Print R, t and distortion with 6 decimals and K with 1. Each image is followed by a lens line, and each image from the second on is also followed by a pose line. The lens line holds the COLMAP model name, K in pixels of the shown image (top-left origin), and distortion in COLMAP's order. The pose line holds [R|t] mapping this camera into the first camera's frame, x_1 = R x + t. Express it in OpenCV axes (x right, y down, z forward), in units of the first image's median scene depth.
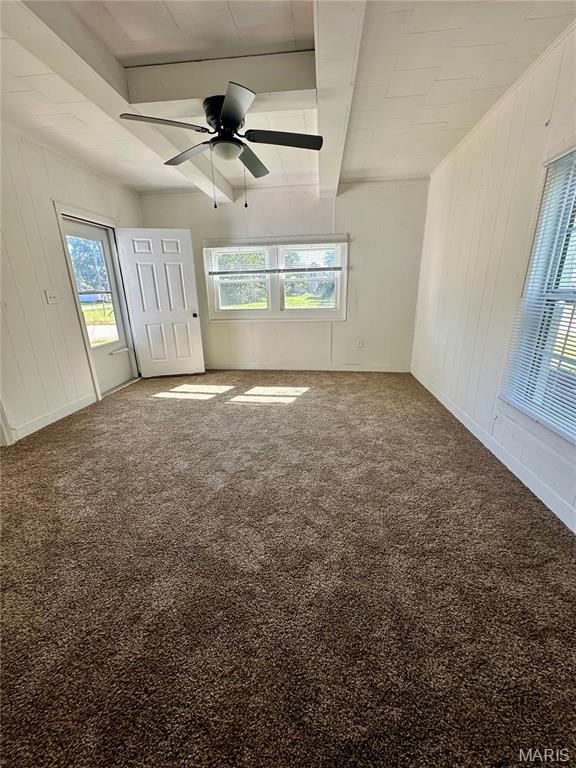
lens RADIAL K [[308.4, 0, 289.2], [0, 308.4, 381.8], [0, 0, 1]] dist [0.002228, 0.000616]
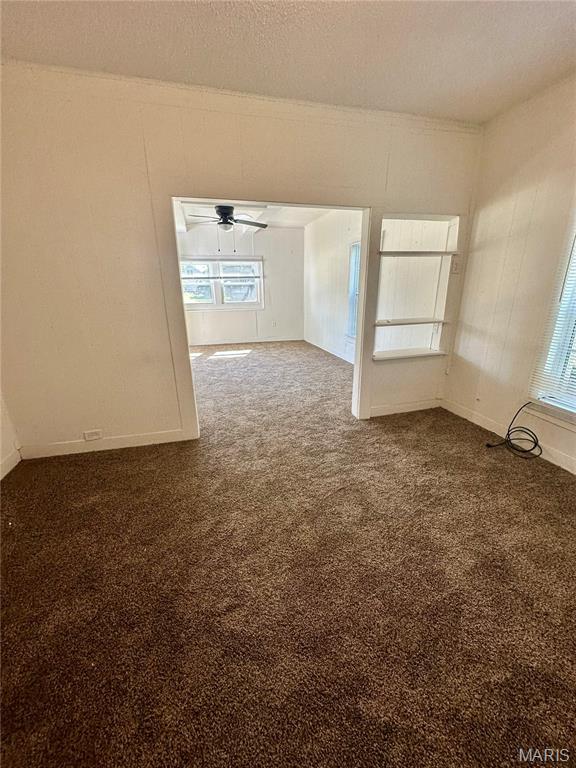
lens RADIAL K [[308.4, 0, 286.6], [0, 308.4, 384.5], [0, 0, 1]] dist [0.002228, 0.000616]
pose [[0.929146, -0.110073, 0.352946, -0.387267], [0.106534, 0.993871, 0.029504, 0.190800], [-0.354030, 0.010187, 0.935178, -0.659200]]
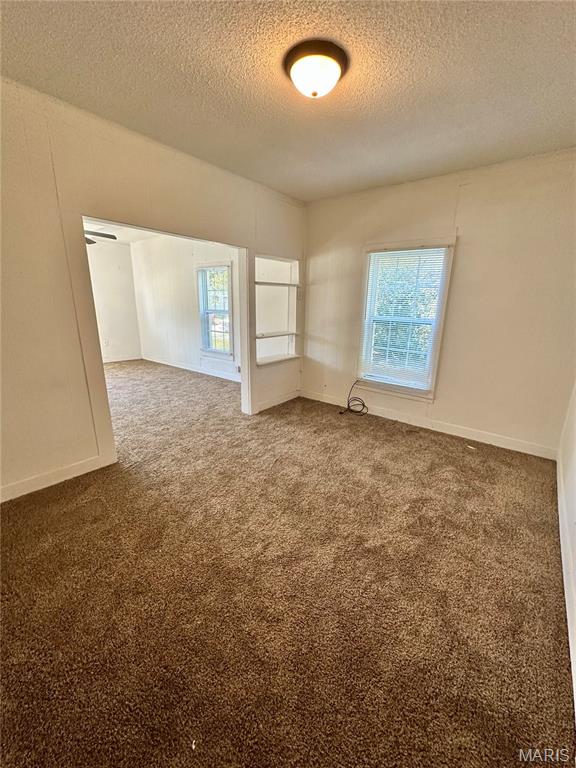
lens RADIAL K [[308.4, 0, 288.0], [0, 308.4, 385.3], [0, 0, 1]] dist [0.002228, 0.000616]
pose [[0.537270, -0.193071, 0.821014, -0.682654], [0.222175, 0.971463, 0.083060, 0.176630], [-0.813621, 0.137783, 0.564833, -0.630376]]
